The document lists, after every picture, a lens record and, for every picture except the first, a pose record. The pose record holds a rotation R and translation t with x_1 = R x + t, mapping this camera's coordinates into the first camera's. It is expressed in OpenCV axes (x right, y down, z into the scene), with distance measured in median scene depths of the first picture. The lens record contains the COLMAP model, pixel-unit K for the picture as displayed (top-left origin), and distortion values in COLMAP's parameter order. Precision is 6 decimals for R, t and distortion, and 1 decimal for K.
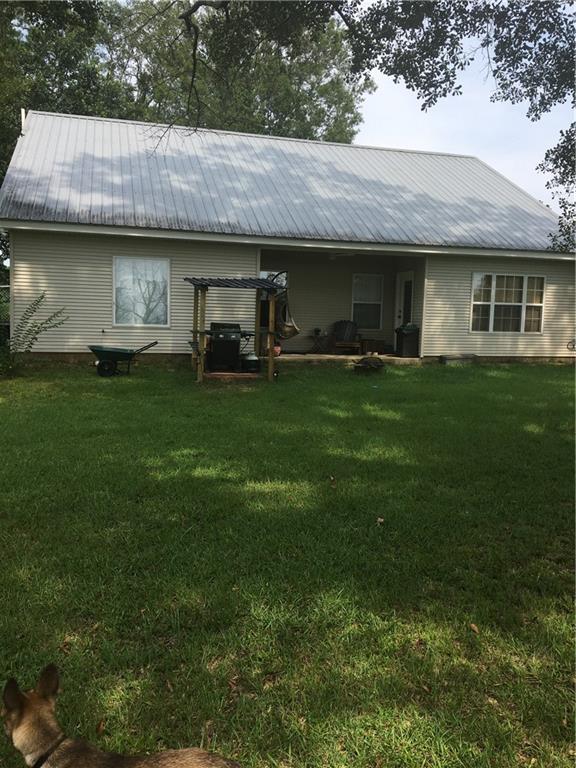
lens RADIAL K [[648.3, 0, 289.4], [0, 648.3, 383.4], [0, 0, 1]] dist [0.059462, -0.061227]
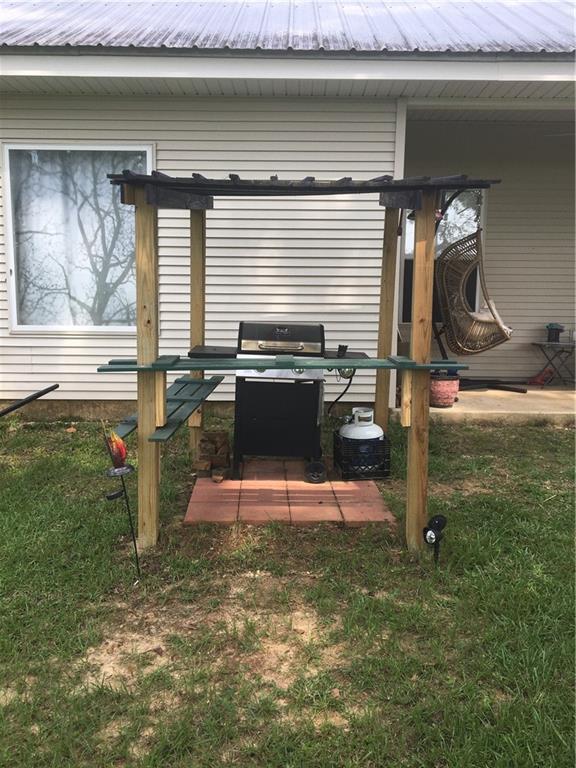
lens RADIAL K [[648.3, 0, 288.4], [0, 648.3, 383.5], [0, 0, 1]] dist [0.059462, -0.061227]
pose [[0.961825, 0.020346, -0.272907, -0.006223], [-0.011996, 0.999408, 0.032230, -0.070001], [0.273401, -0.027725, 0.961500, 0.658373]]
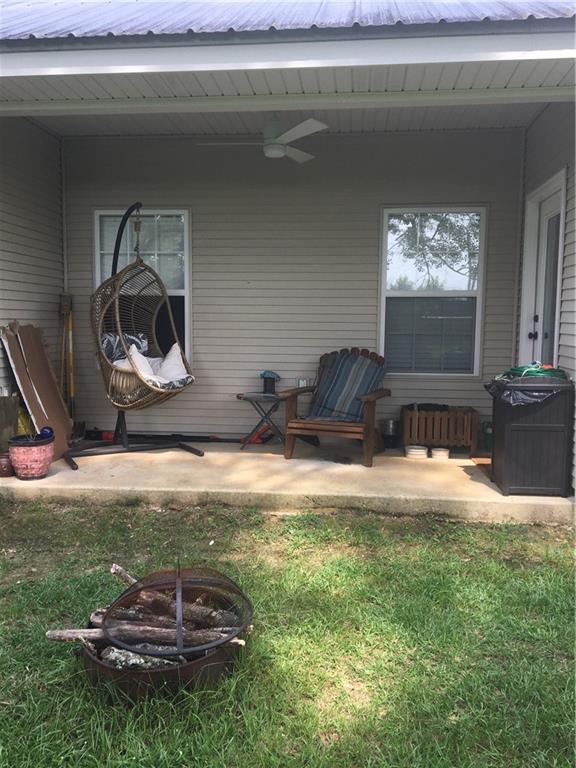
lens RADIAL K [[648.3, 0, 288.7], [0, 648.3, 387.4], [0, 0, 1]] dist [0.059462, -0.061227]
pose [[0.936044, 0.015181, -0.351554, 0.206855], [-0.017944, 0.999828, -0.004603, -0.089646], [0.351424, 0.010617, 0.936156, 0.807443]]
